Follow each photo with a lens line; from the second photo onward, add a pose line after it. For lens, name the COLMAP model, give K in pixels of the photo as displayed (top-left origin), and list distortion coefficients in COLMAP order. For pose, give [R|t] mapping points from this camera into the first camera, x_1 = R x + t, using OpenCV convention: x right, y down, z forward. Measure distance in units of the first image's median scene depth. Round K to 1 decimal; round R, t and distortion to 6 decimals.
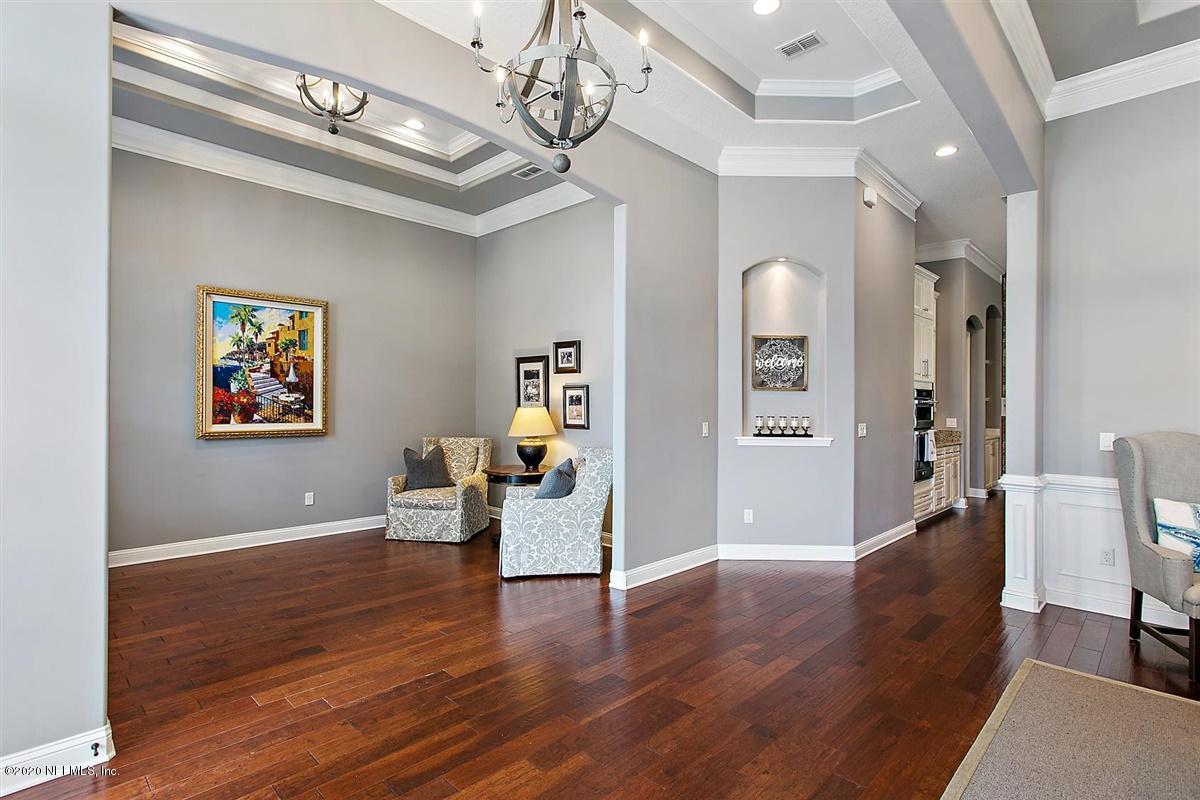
lens RADIAL K [[574.7, 0, 602.0], [0, 574.7, 400.6], [0, 0, 1]] dist [-0.003927, 0.002030]
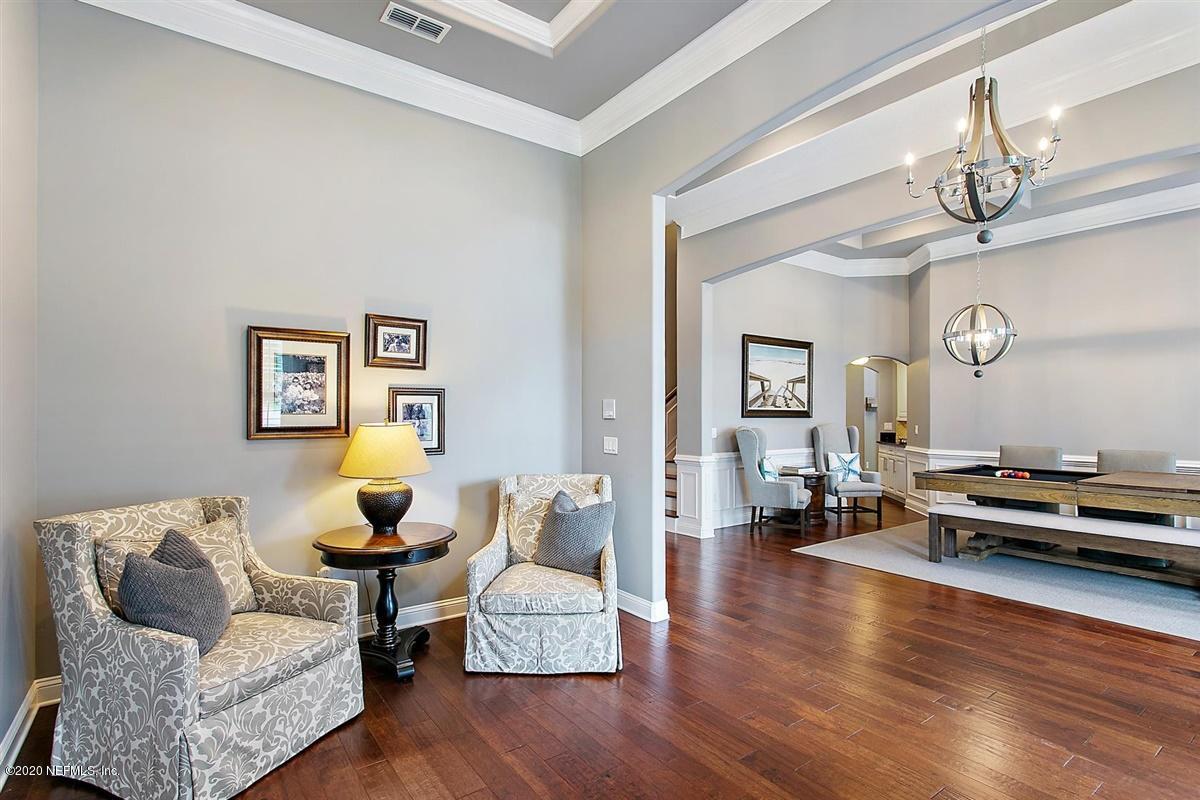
lens RADIAL K [[574.7, 0, 610.6], [0, 574.7, 410.2], [0, 0, 1]] dist [-0.003927, 0.002030]
pose [[0.180902, -0.002689, 0.983497, -0.686885], [0.001175, 0.999996, 0.002518, -0.003716], [-0.983500, 0.000700, 0.180904, 0.719469]]
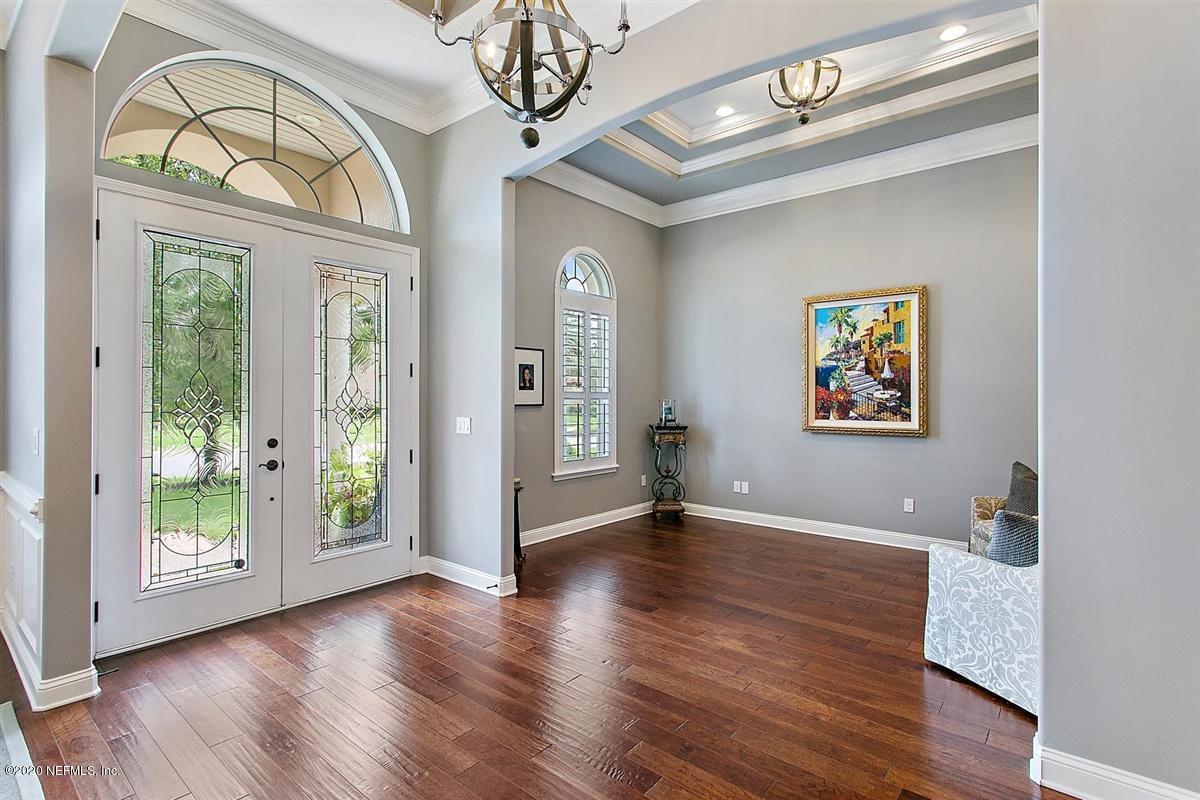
lens RADIAL K [[574.7, 0, 594.3], [0, 574.7, 398.2], [0, 0, 1]] dist [-0.003927, 0.002030]
pose [[0.077992, -0.007098, -0.996929, 0.383507], [0.003204, 0.999971, -0.006869, 0.006094], [0.996949, -0.002658, 0.078013, 0.458057]]
